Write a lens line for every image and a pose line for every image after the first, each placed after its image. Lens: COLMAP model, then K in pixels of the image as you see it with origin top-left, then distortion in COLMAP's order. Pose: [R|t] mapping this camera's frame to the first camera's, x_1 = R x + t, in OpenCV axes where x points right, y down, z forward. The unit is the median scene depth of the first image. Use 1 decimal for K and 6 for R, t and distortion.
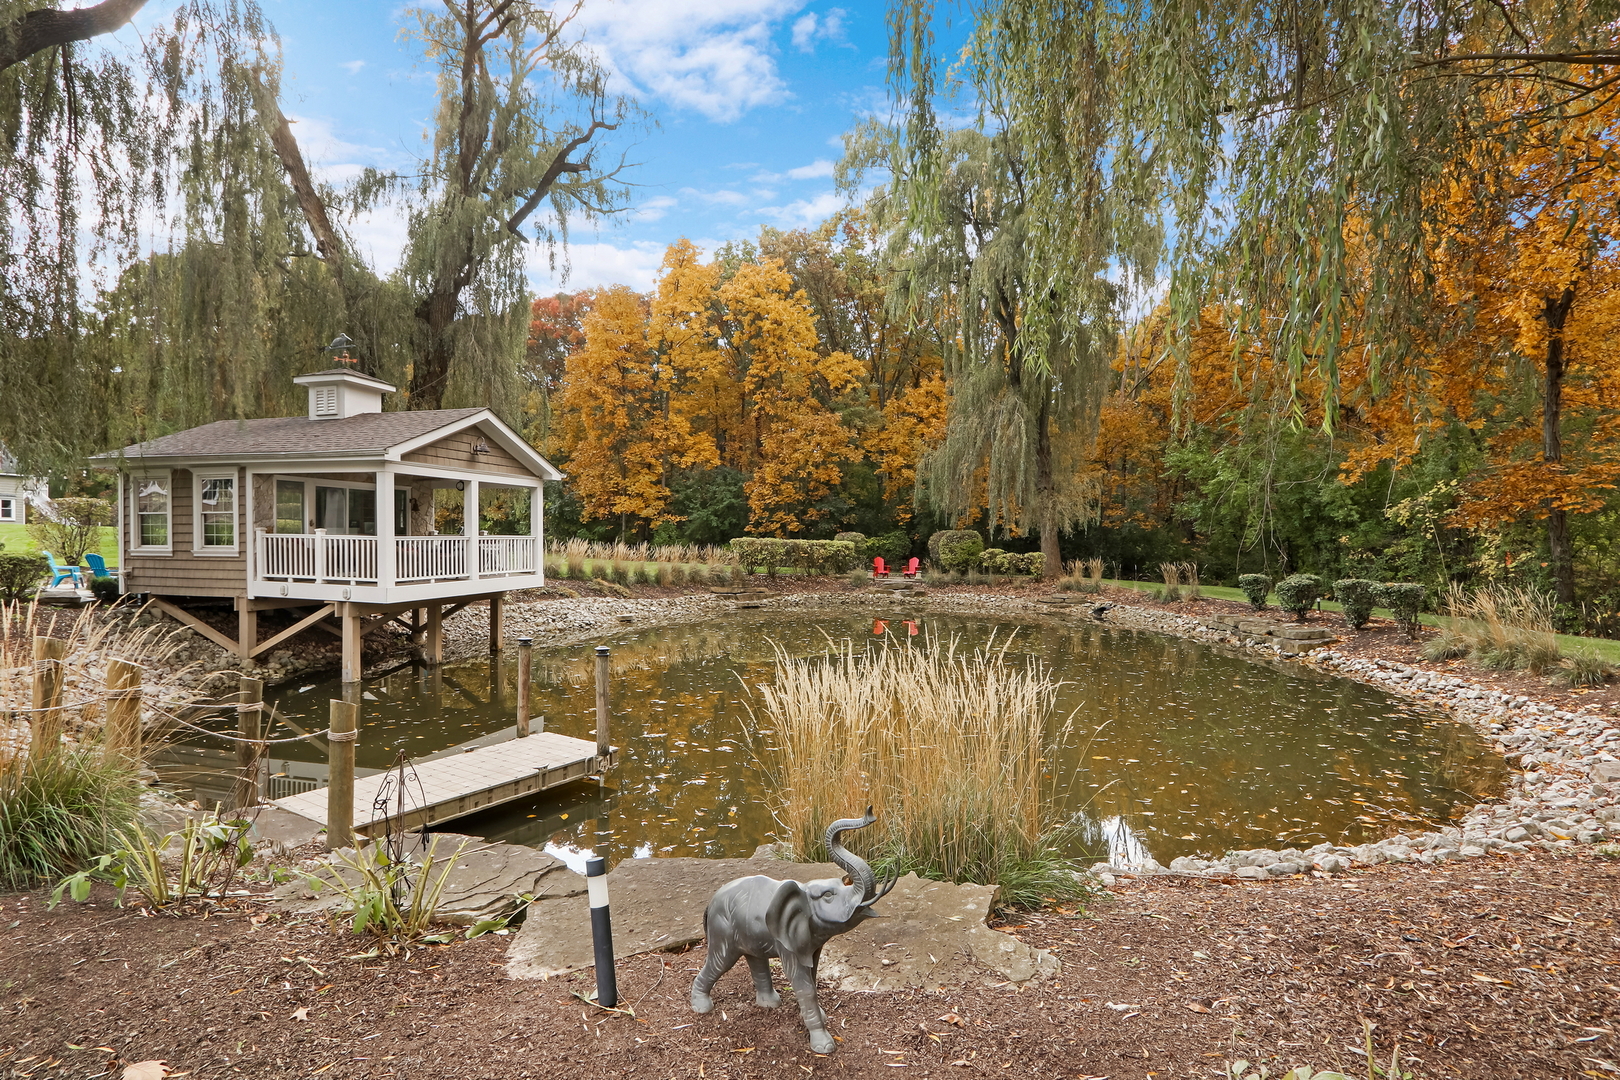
lens RADIAL K [[827.7, 0, 810.0], [0, 827.7, 540.0], [0, 0, 1]] dist [-0.001813, 0.000137]
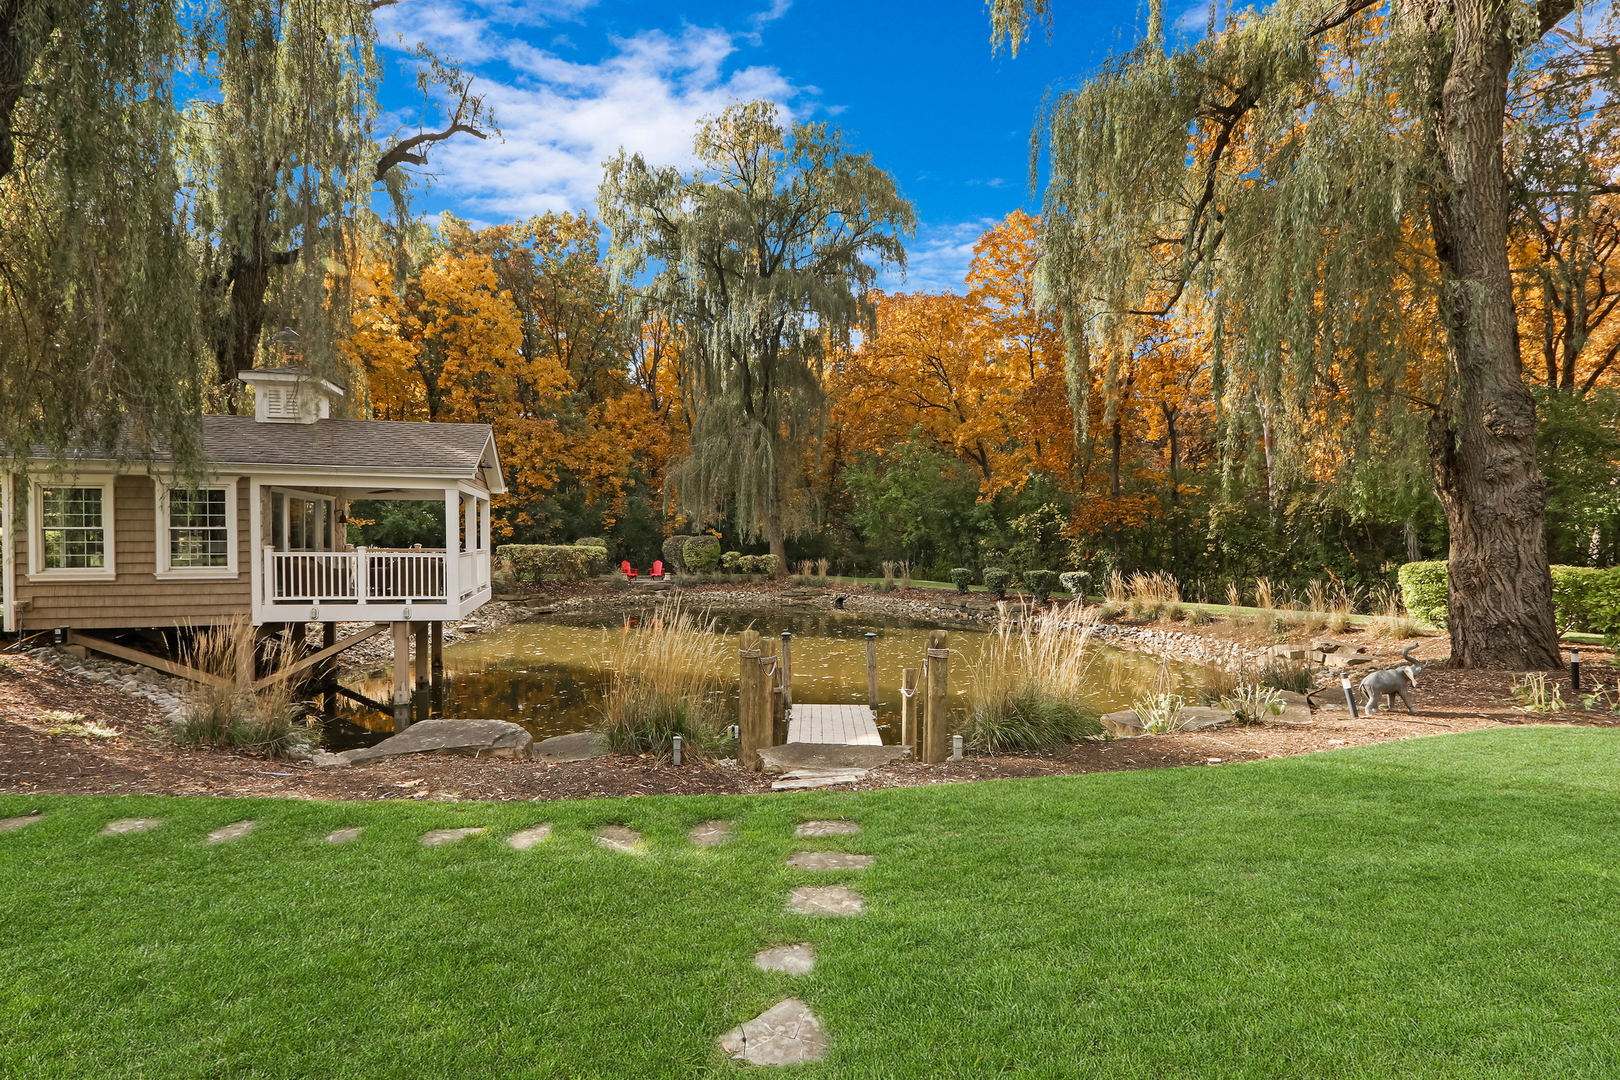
lens RADIAL K [[827.7, 0, 810.0], [0, 827.7, 540.0], [0, 0, 1]] dist [-0.001813, 0.000137]
pose [[0.846059, -0.006517, 0.533049, -0.362160], [0.005223, 0.999979, 0.003935, -0.012059], [-0.533064, -0.000545, 0.846075, -0.039627]]
